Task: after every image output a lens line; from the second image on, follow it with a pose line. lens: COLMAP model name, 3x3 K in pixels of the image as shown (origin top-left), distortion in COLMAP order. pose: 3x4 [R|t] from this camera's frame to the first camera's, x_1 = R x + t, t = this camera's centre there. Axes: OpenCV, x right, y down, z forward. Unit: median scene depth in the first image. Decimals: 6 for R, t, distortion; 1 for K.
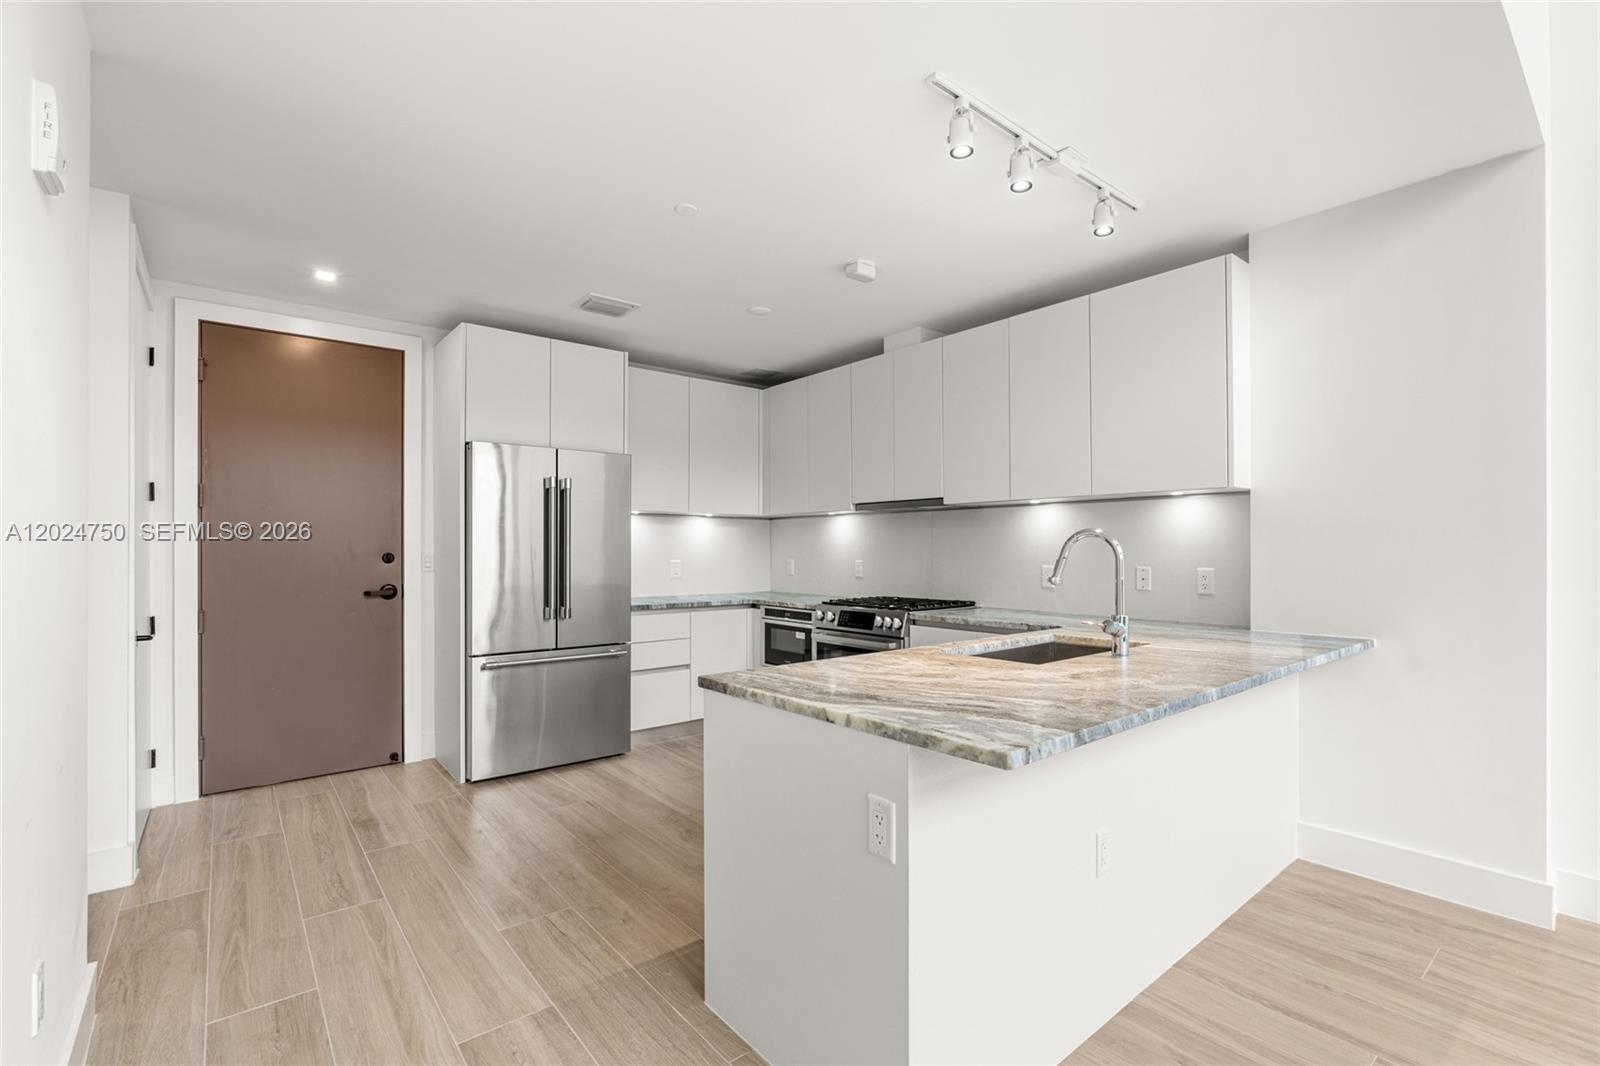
lens RADIAL K [[713.0, 0, 805.3], [0, 713.0, 547.6], [0, 0, 1]] dist [-0.005772, 0.000461]
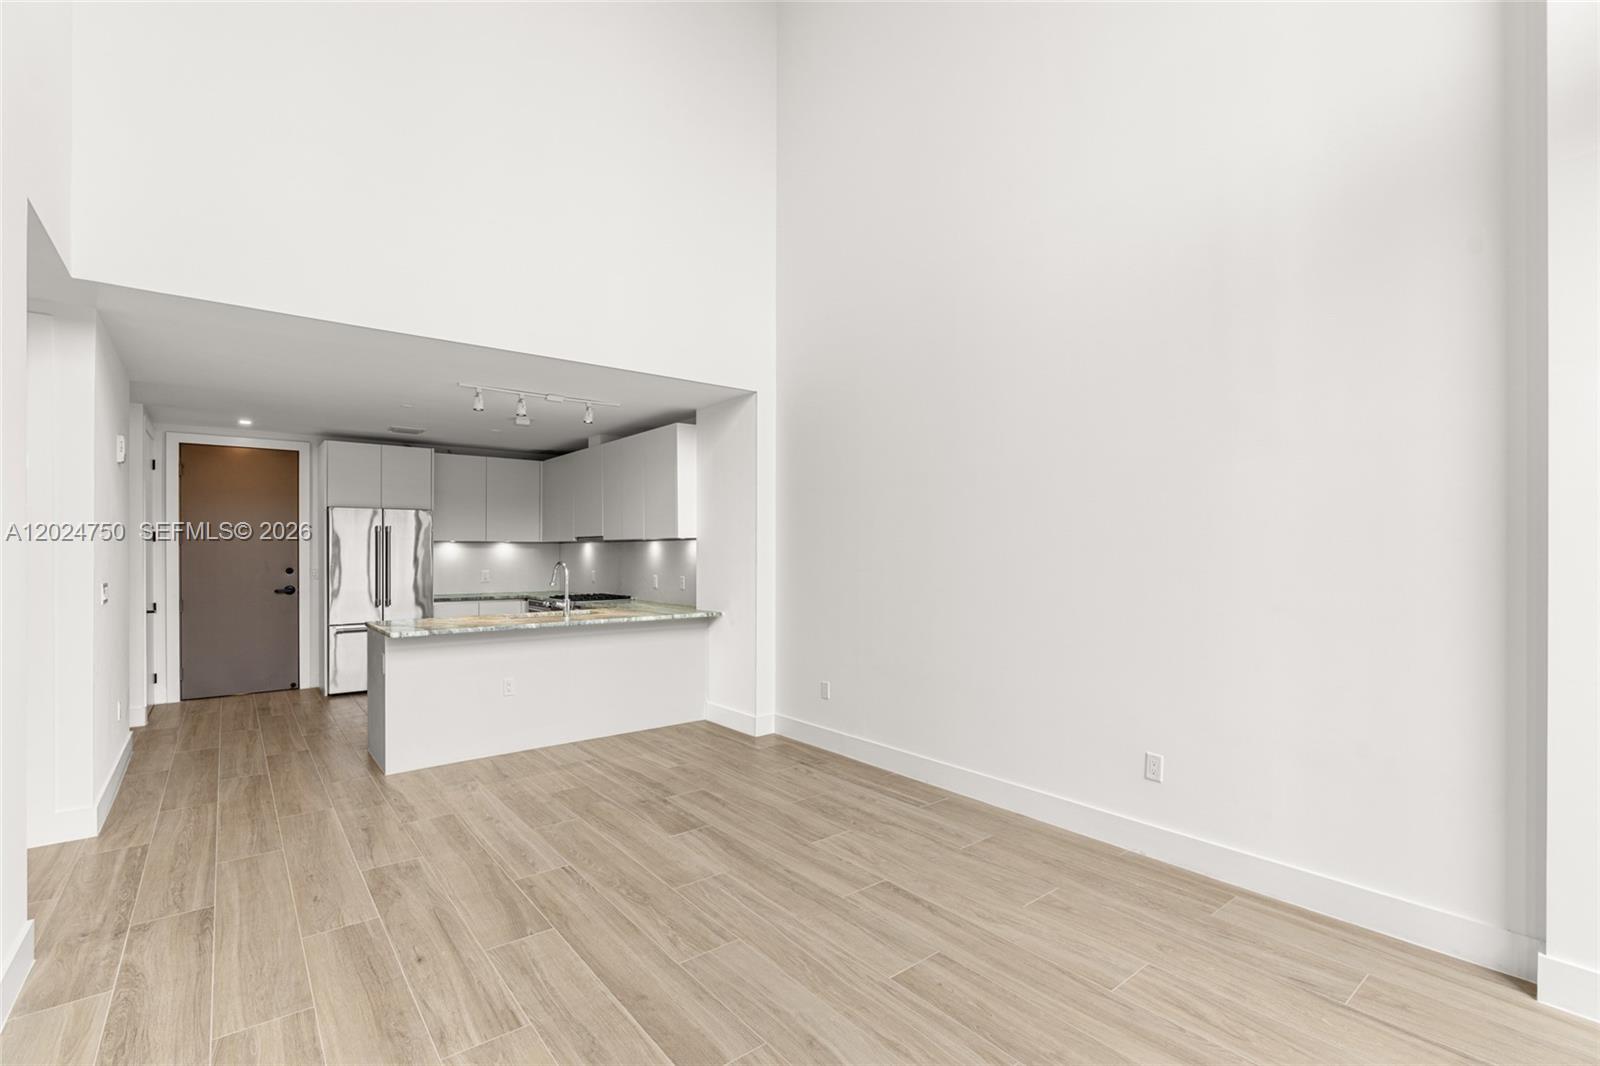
lens RADIAL K [[723.2, 0, 804.5], [0, 723.2, 552.6], [0, 0, 1]] dist [-0.006753, 0.000707]
pose [[0.999936, -0.000361, -0.011330, 0.699850], [0.000412, 0.999990, 0.004440, -0.037785], [0.011328, -0.004444, 0.999926, -0.754089]]
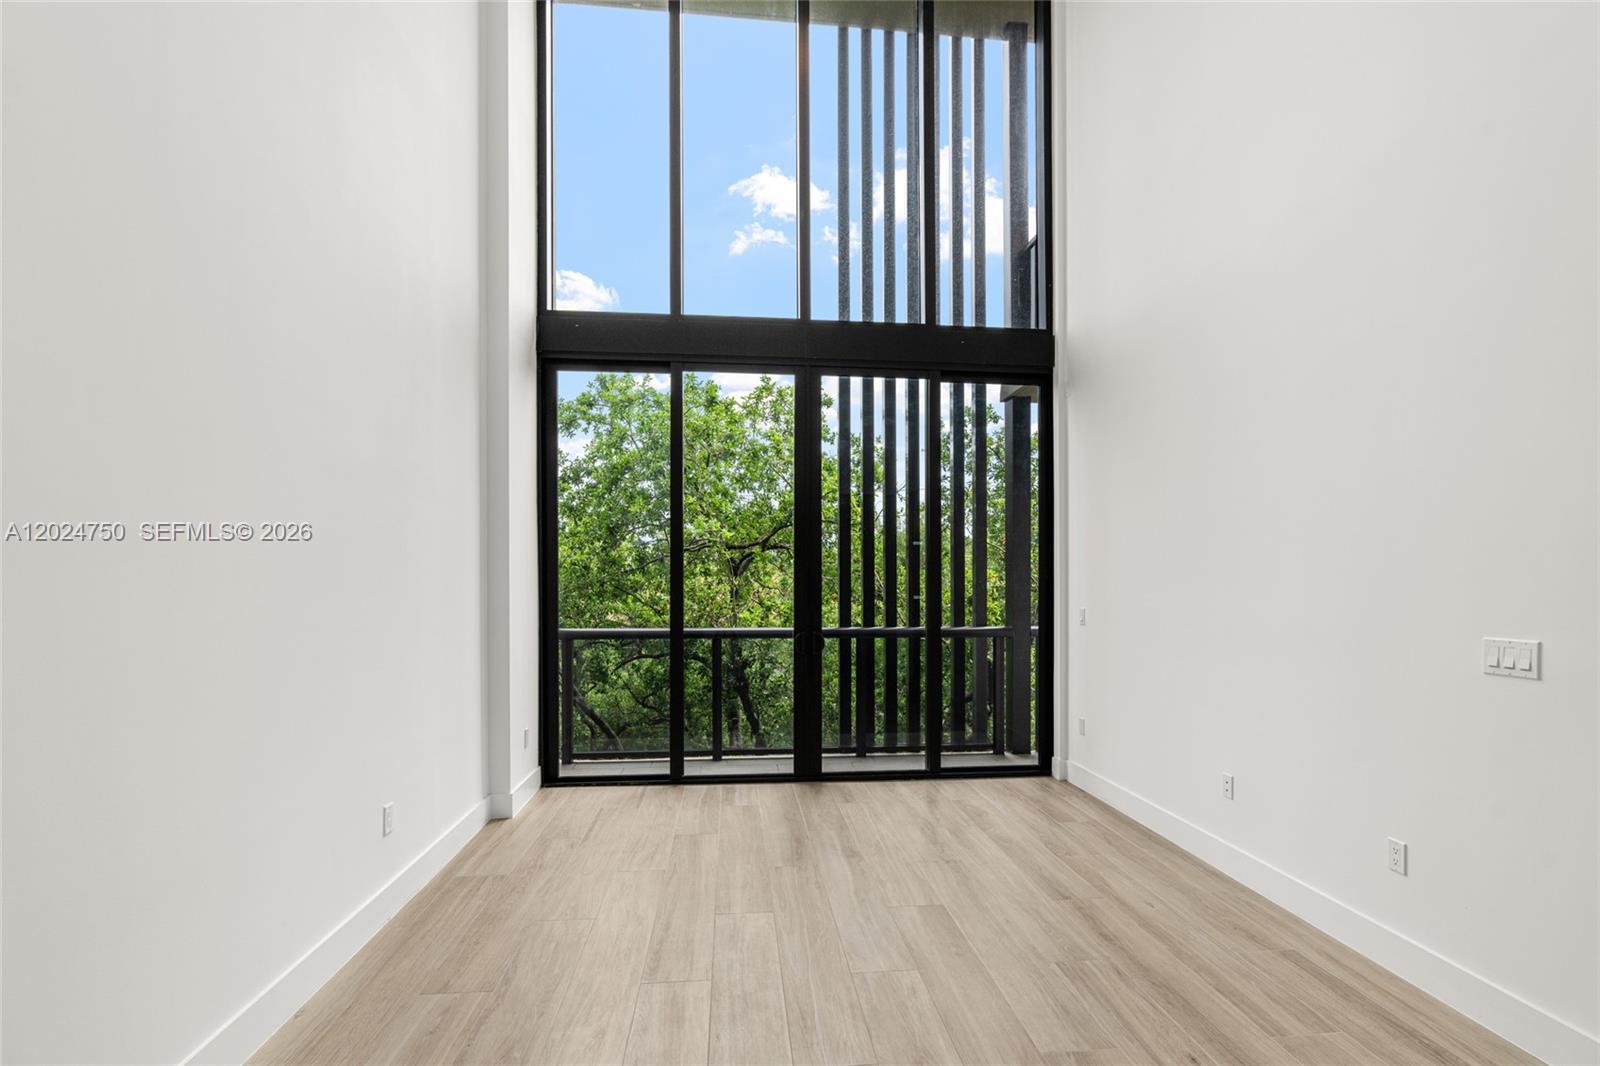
lens RADIAL K [[733.0, 0, 804.5], [0, 733.0, 580.7], [0, 0, 1]] dist [-0.003053, 0.001015]
pose [[-0.833630, -0.000968, 0.552323, 0.315066], [-0.001673, 0.999998, -0.000771, -0.039137], [-0.552321, -0.001567, -0.833630, 0.435026]]
